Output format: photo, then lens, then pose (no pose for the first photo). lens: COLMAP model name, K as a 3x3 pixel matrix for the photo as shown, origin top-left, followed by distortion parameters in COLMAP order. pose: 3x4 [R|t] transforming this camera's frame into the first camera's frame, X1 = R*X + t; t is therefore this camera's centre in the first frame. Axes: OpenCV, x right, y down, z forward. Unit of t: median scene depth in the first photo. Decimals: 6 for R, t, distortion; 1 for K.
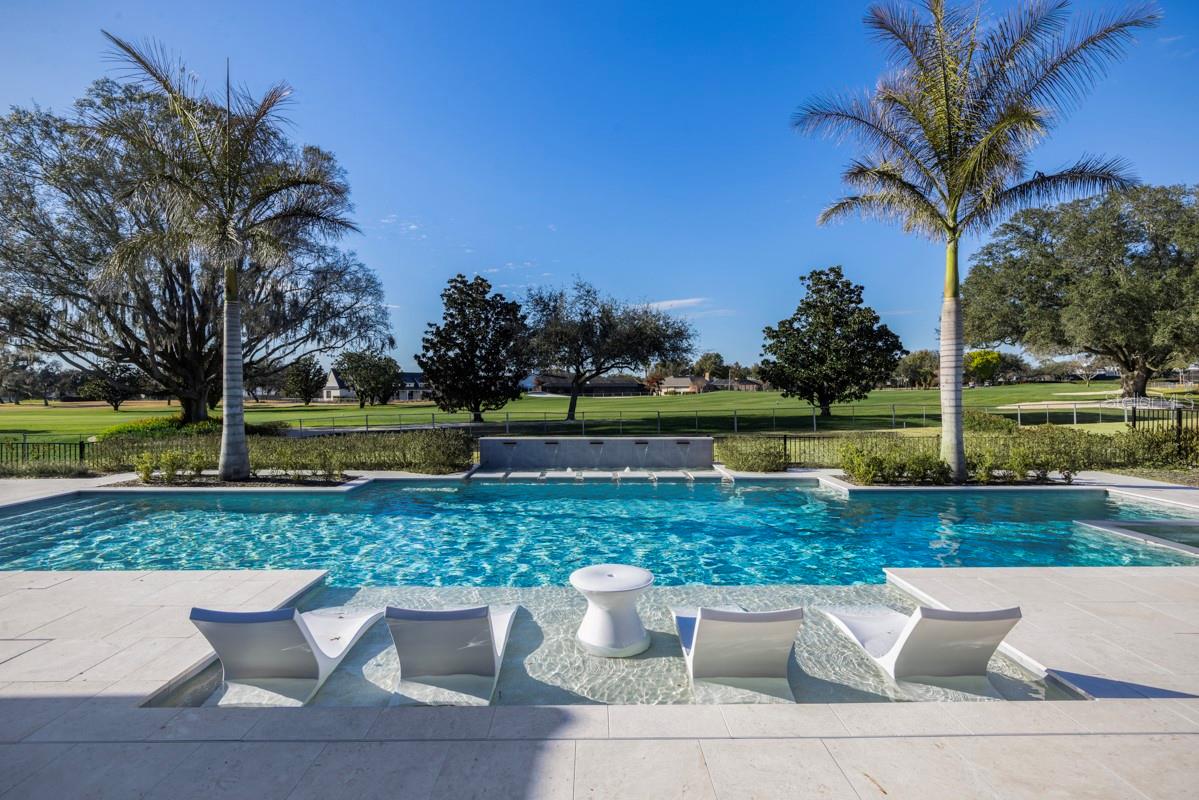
lens RADIAL K [[581.0, 0, 602.3], [0, 581.0, 392.4], [0, 0, 1]] dist [-0.001306, -0.000008]
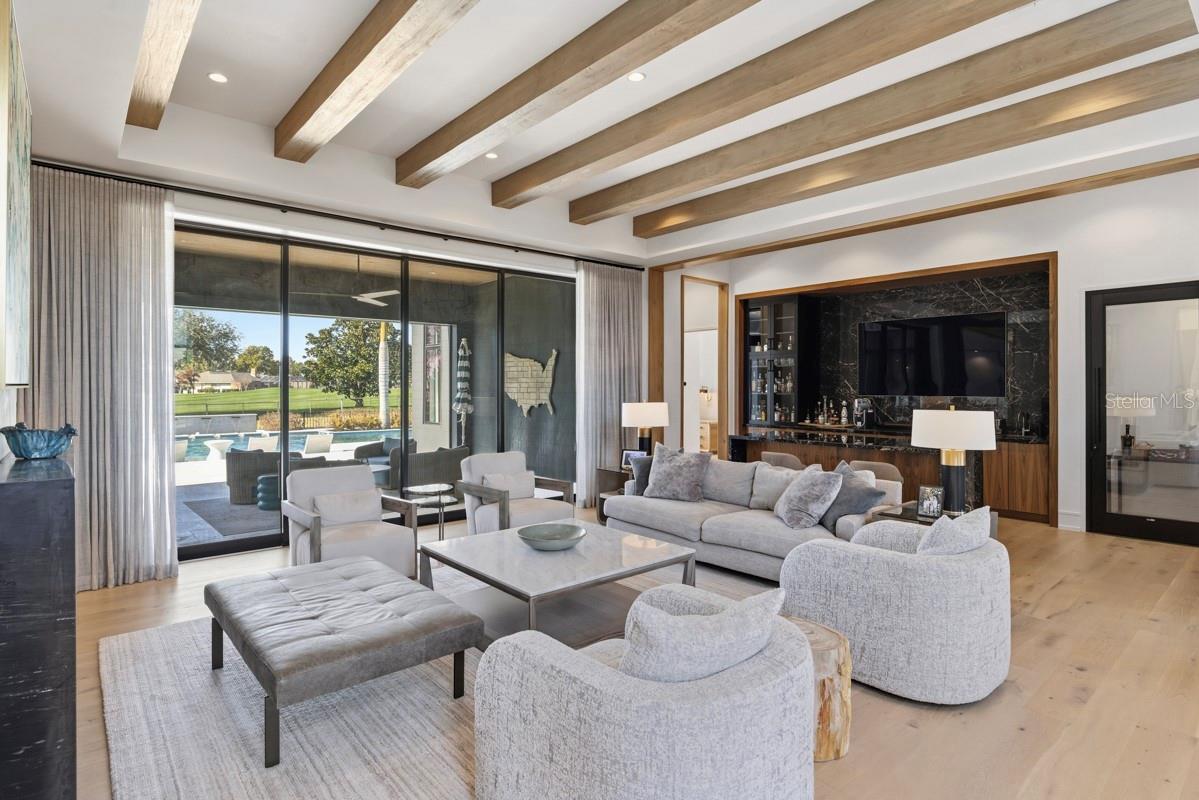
lens RADIAL K [[623.7, 0, 602.3], [0, 623.7, 393.0], [0, 0, 1]] dist [-0.000560, 0.001174]
pose [[0.771884, -0.003490, 0.635754, -0.064471], [0.001103, 0.999991, 0.004150, 0.004706], [-0.635762, -0.002502, 0.771881, -0.360036]]
